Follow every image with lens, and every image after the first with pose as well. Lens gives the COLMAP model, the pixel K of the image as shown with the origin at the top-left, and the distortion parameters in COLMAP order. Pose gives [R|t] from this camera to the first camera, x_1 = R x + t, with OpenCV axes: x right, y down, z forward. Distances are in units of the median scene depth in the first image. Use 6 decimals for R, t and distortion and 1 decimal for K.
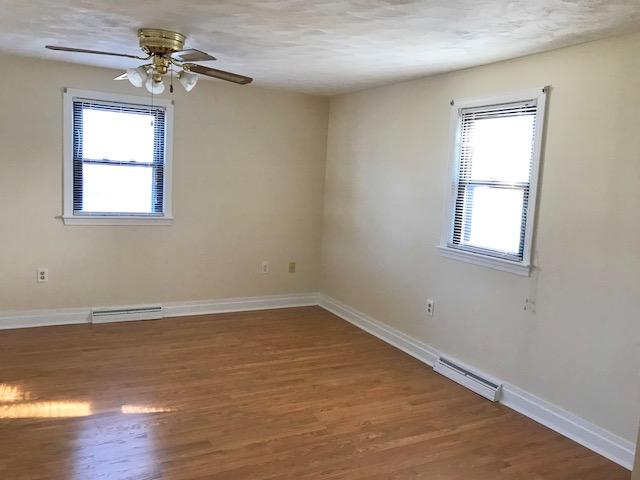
lens RADIAL K [[532.3, 0, 318.8], [0, 532.3, 236.6], [0, 0, 1]] dist [0.053532, -0.062944]
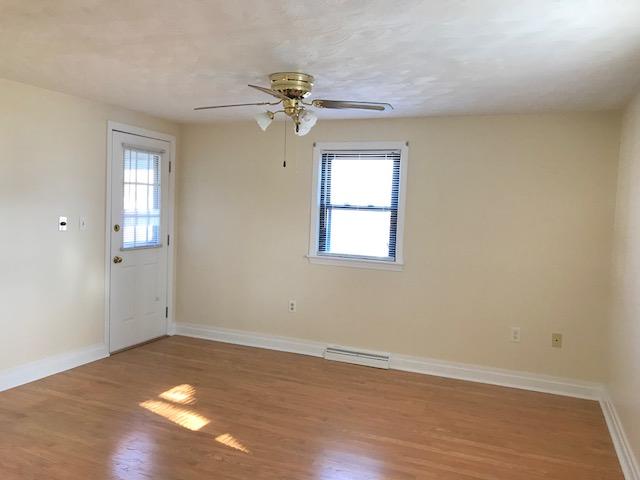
lens RADIAL K [[532.3, 0, 318.8], [0, 532.3, 236.6], [0, 0, 1]] dist [0.053532, -0.062944]
pose [[0.647853, 0.013959, -0.761637, 0.368190], [-0.094474, 0.993585, -0.062150, -0.010584], [0.755884, 0.112219, 0.645016, 0.288263]]
